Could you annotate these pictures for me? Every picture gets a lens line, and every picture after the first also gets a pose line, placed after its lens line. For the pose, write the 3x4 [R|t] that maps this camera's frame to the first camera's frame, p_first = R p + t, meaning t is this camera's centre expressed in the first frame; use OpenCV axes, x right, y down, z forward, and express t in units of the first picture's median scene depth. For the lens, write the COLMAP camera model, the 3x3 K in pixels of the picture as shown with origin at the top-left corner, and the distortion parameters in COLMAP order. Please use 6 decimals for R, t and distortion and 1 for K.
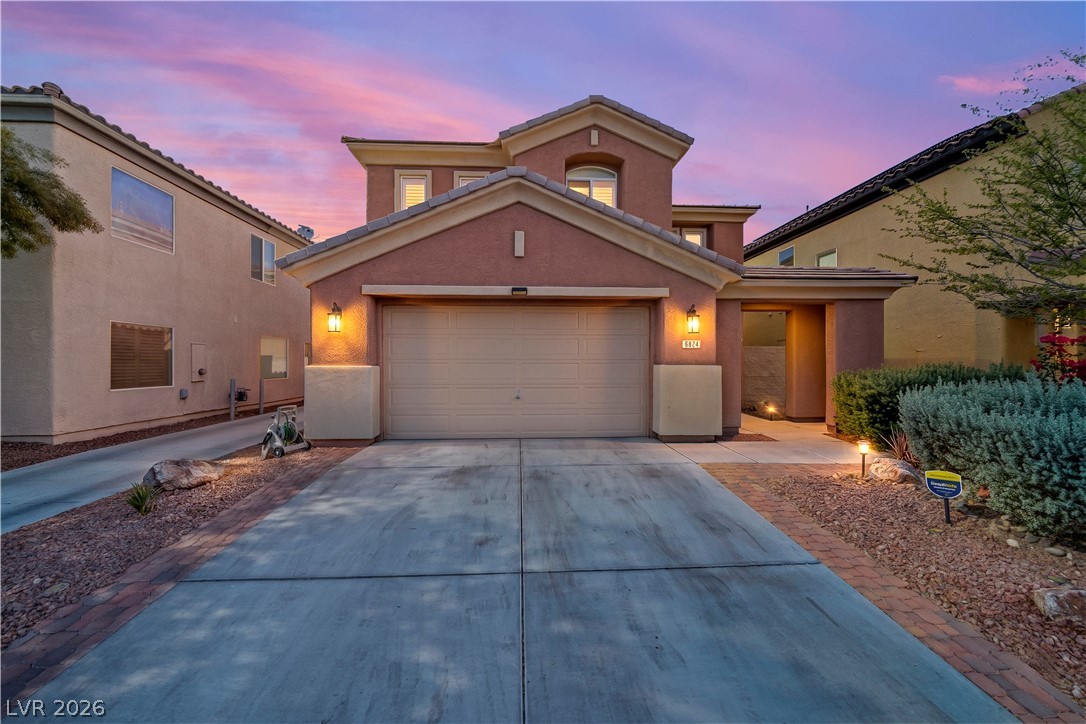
lens RADIAL K [[378.2, 0, 543.0], [0, 378.2, 362.0], [0, 0, 1]] dist [-0.001304, 0.000021]
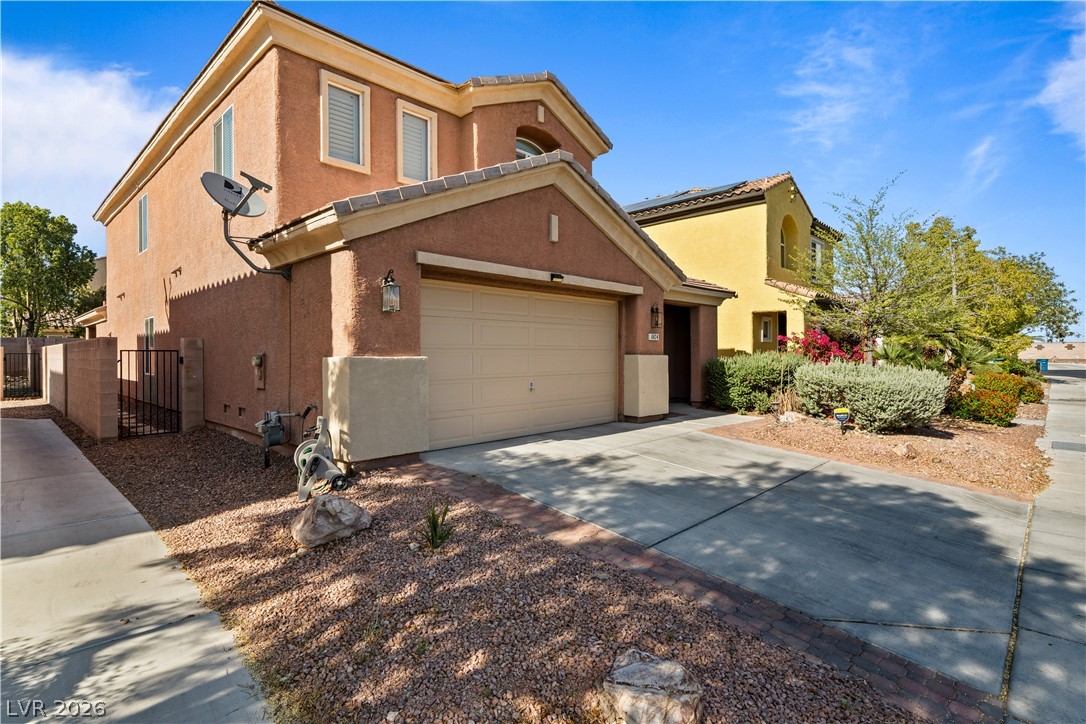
lens RADIAL K [[535.1, 0, 543.0], [0, 535.1, 362.0], [0, 0, 1]] dist [0.000127, 0.000081]
pose [[0.726132, -0.013900, 0.687414, -1.025258], [0.005465, 0.999881, 0.014446, 0.005422], [-0.687533, -0.006733, 0.726122, 0.034521]]
